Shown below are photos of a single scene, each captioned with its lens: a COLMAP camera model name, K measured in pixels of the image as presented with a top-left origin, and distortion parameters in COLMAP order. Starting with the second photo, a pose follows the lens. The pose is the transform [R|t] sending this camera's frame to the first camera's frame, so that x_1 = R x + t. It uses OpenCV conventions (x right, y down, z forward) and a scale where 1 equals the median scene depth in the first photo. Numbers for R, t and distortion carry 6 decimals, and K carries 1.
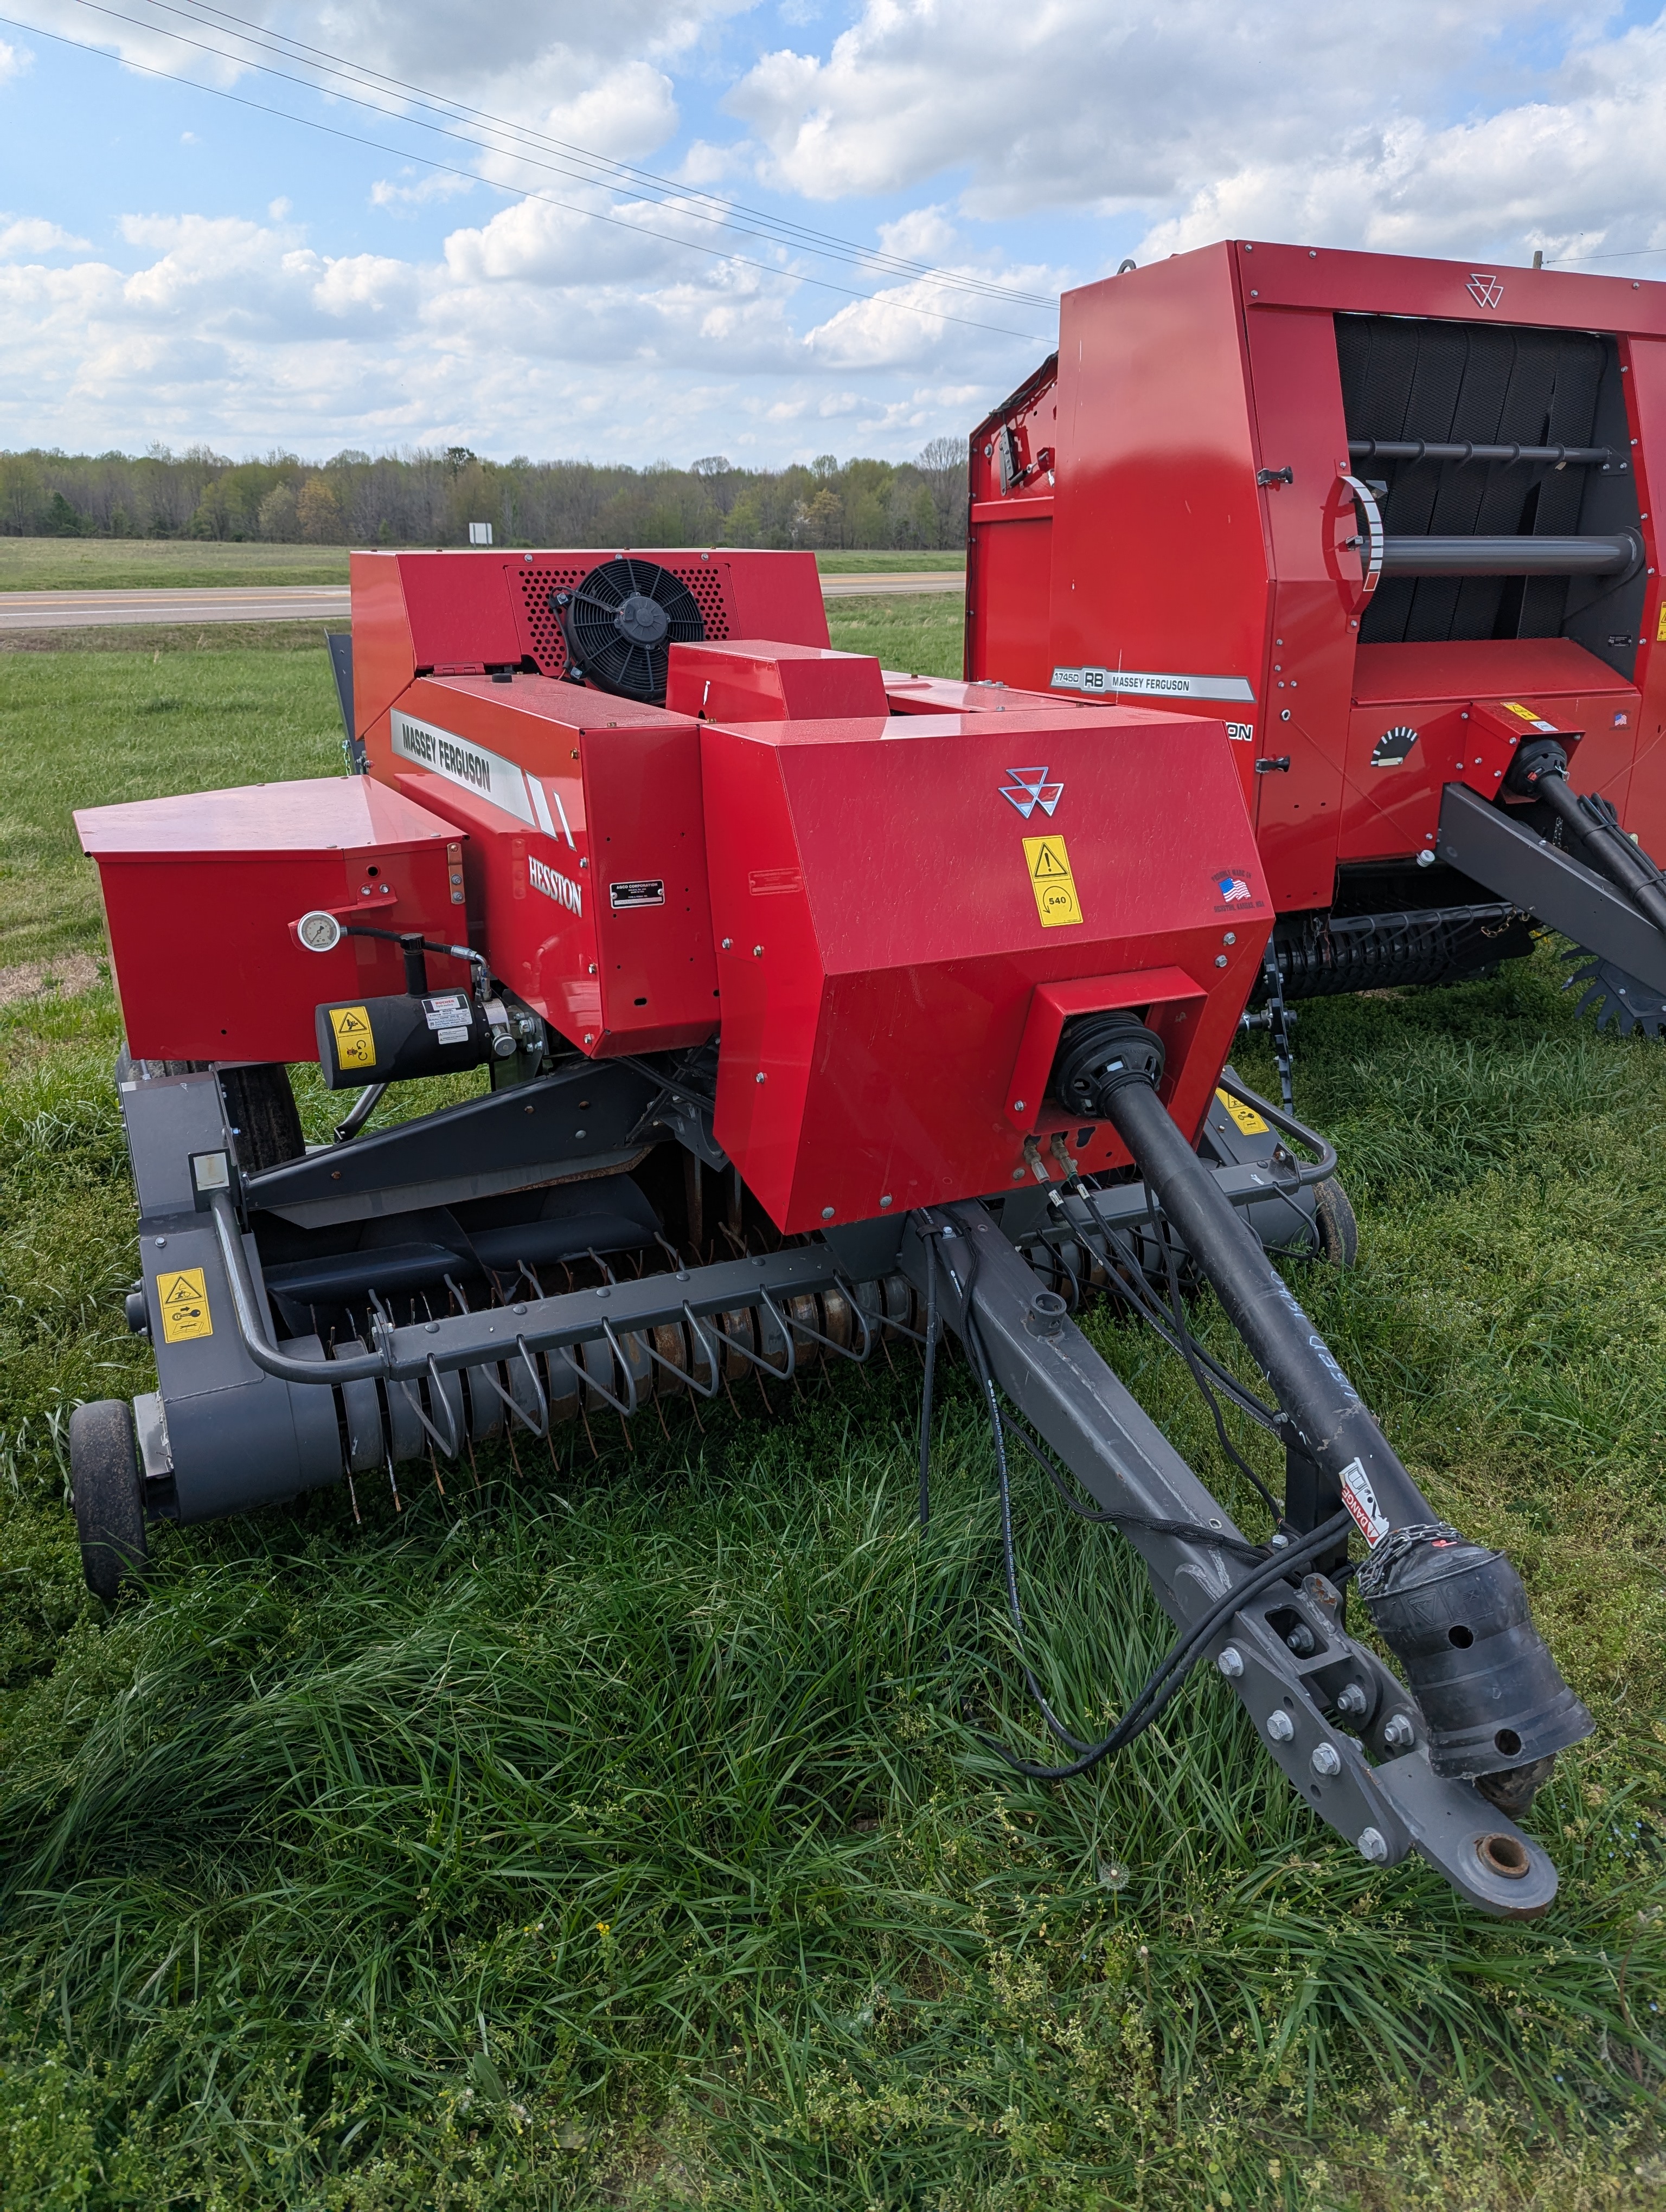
lens RADIAL K [[1541.5, 0, 833.0], [0, 1541.5, 1106.0], [0, 0, 1]] dist [0.006923, 0.001494]
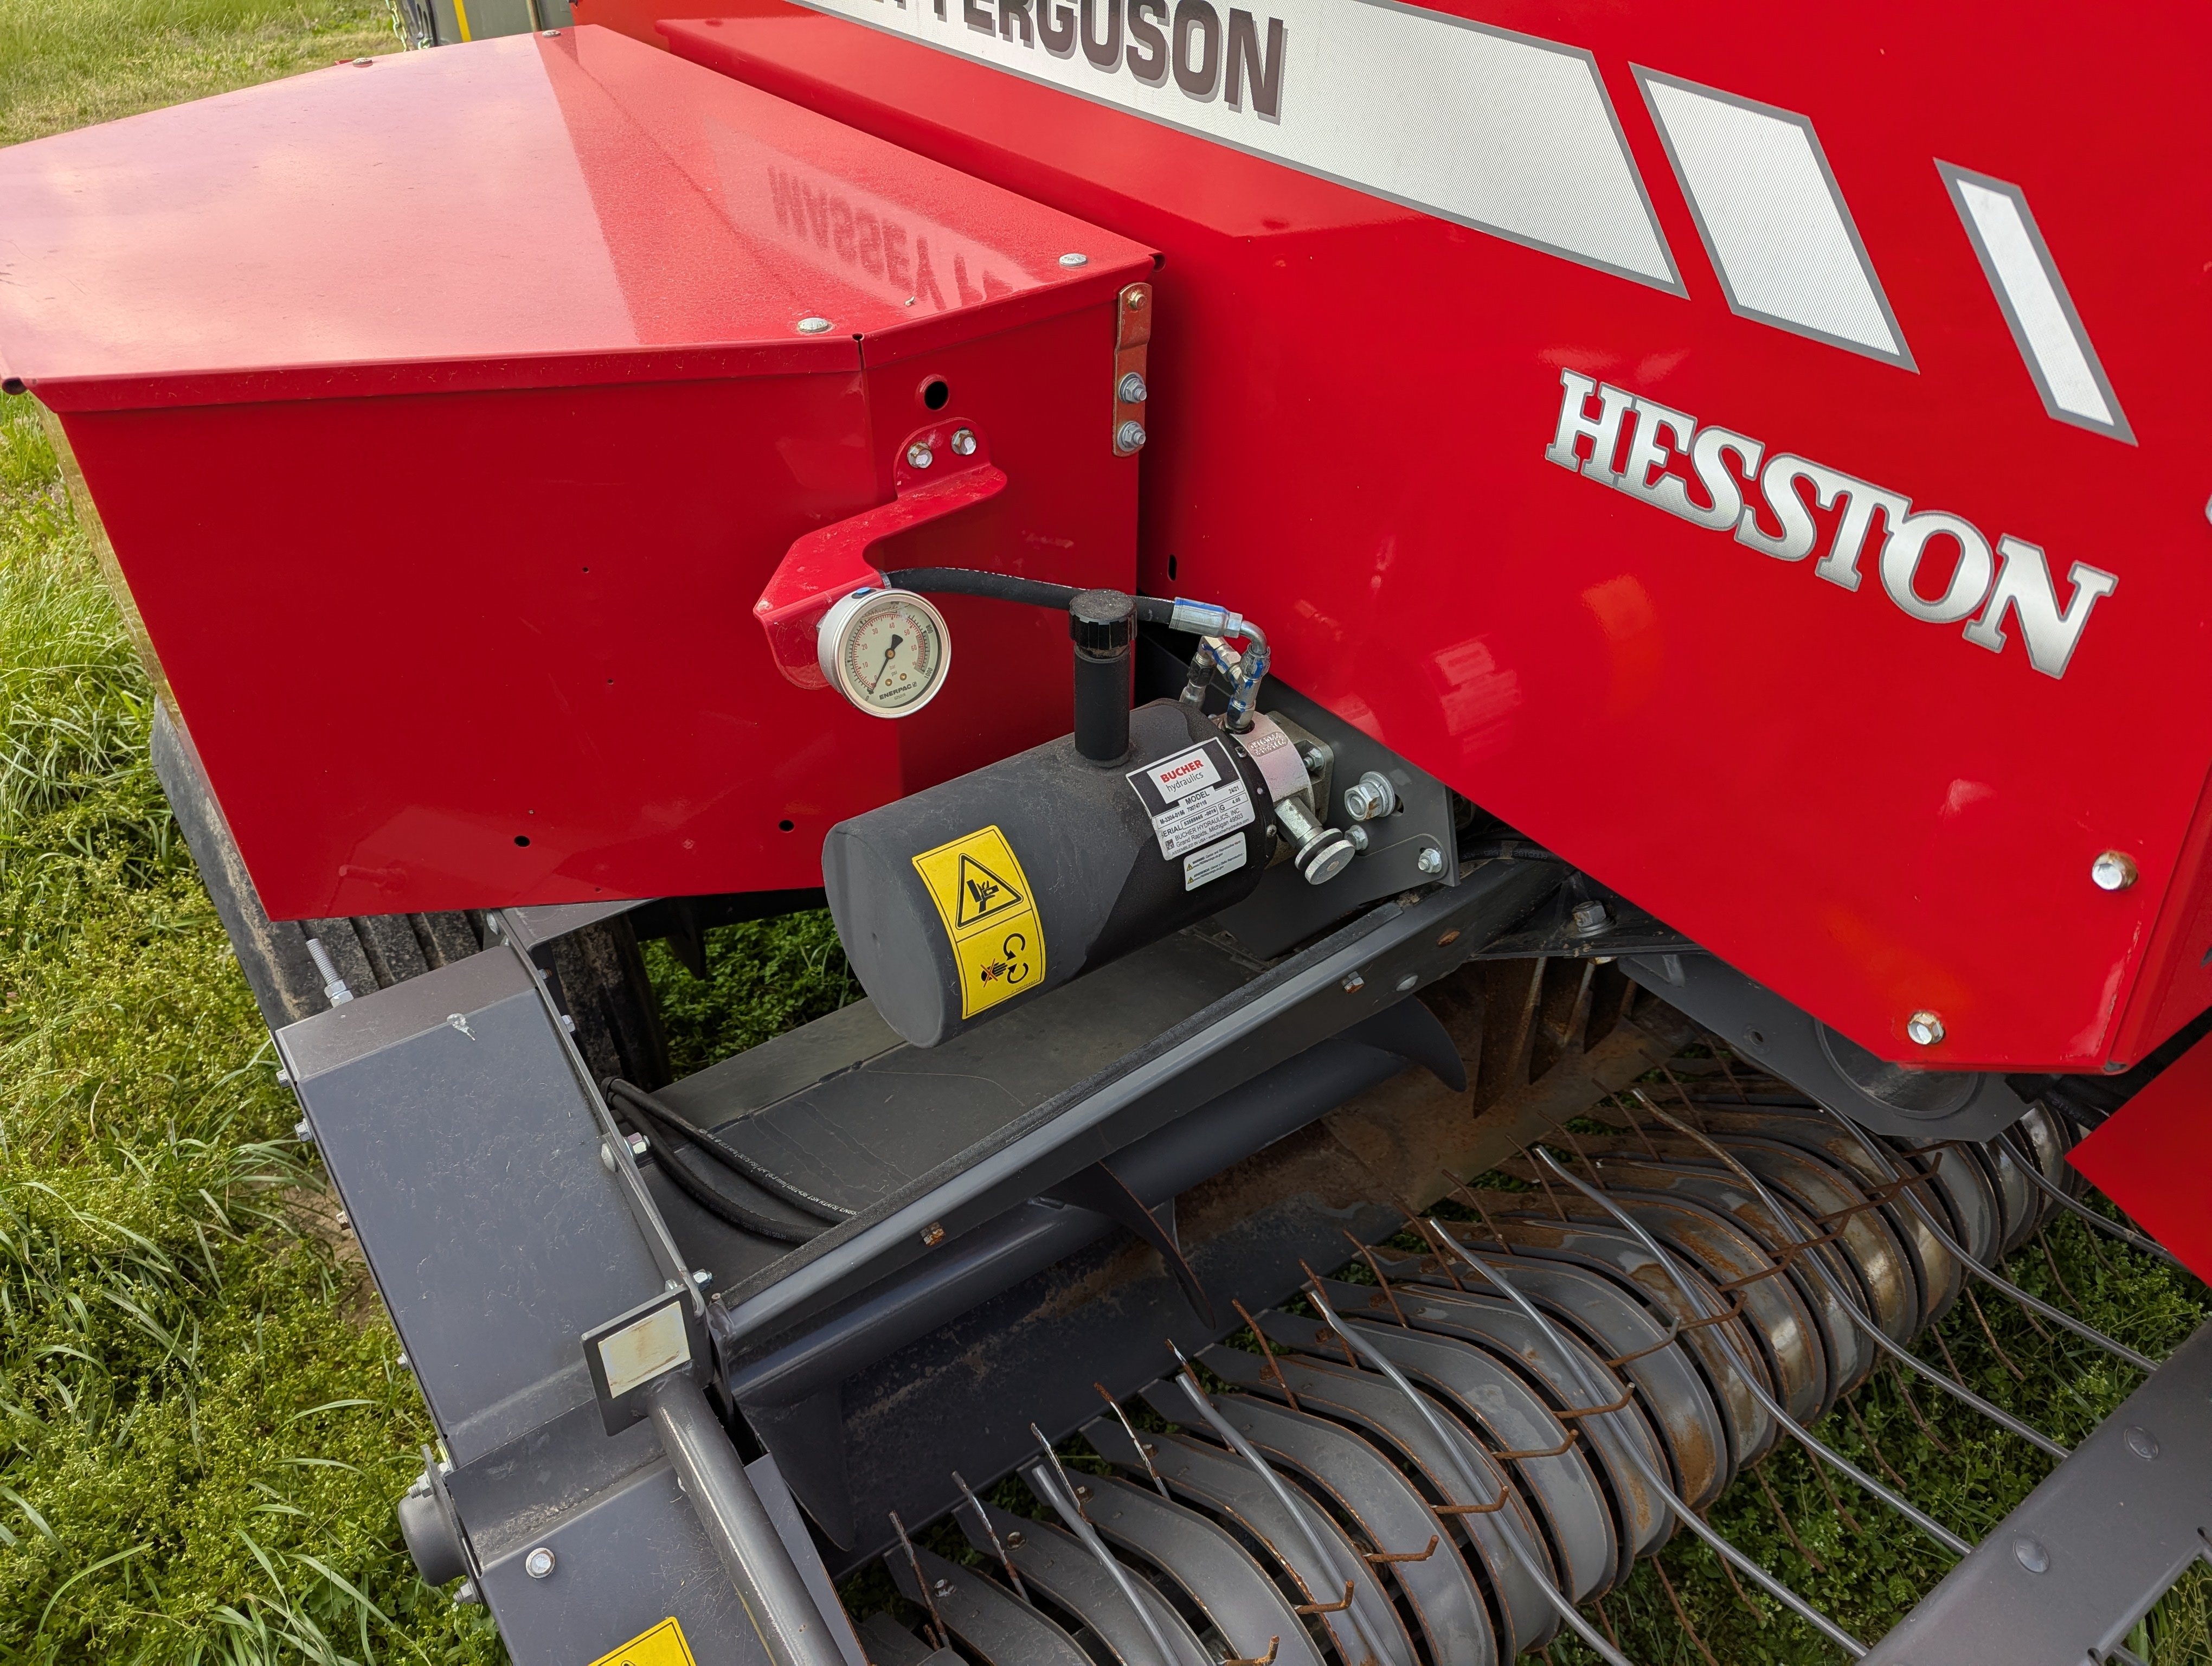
lens RADIAL K [[1541.5, 0, 1105.1], [0, 1541.5, 884.6], [0, 0, 1]] dist [0.006923, 0.001494]
pose [[0.986464, -0.089620, 0.137319, -0.325374], [0.042542, 0.948633, 0.313505, -0.158429], [-0.158362, -0.303419, 0.939605, 0.658286]]
